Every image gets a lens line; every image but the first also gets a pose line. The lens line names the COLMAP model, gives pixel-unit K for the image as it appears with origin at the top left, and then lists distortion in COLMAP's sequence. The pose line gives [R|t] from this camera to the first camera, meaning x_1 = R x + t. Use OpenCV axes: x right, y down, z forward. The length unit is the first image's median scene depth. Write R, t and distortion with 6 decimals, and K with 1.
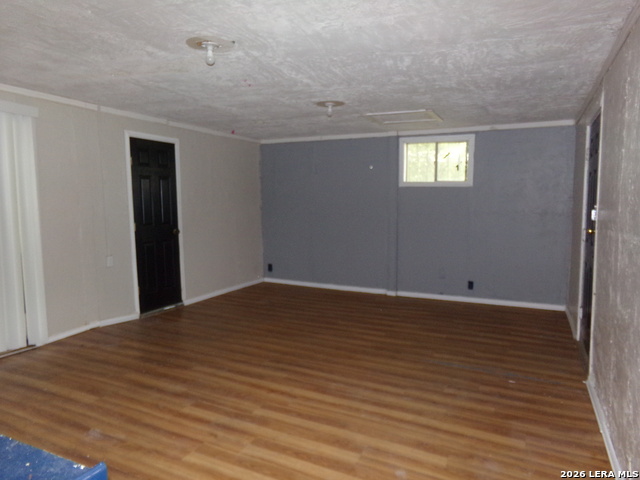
lens RADIAL K [[430.4, 0, 318.4], [0, 430.4, 242.4], [0, 0, 1]] dist [-0.009888, 0.000490]
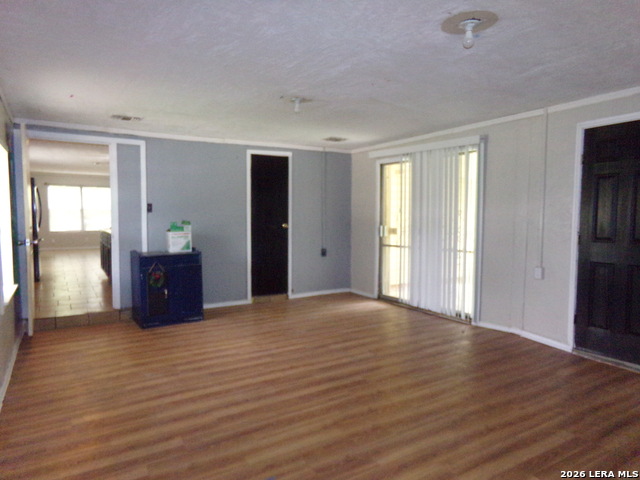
lens RADIAL K [[430.4, 0, 318.4], [0, 430.4, 242.4], [0, 0, 1]] dist [-0.009888, 0.000490]
pose [[-0.528201, 0.050949, -0.847589, 0.813303], [-0.079091, 0.990907, 0.108852, -0.125807], [0.845428, 0.124533, -0.519369, 1.574513]]
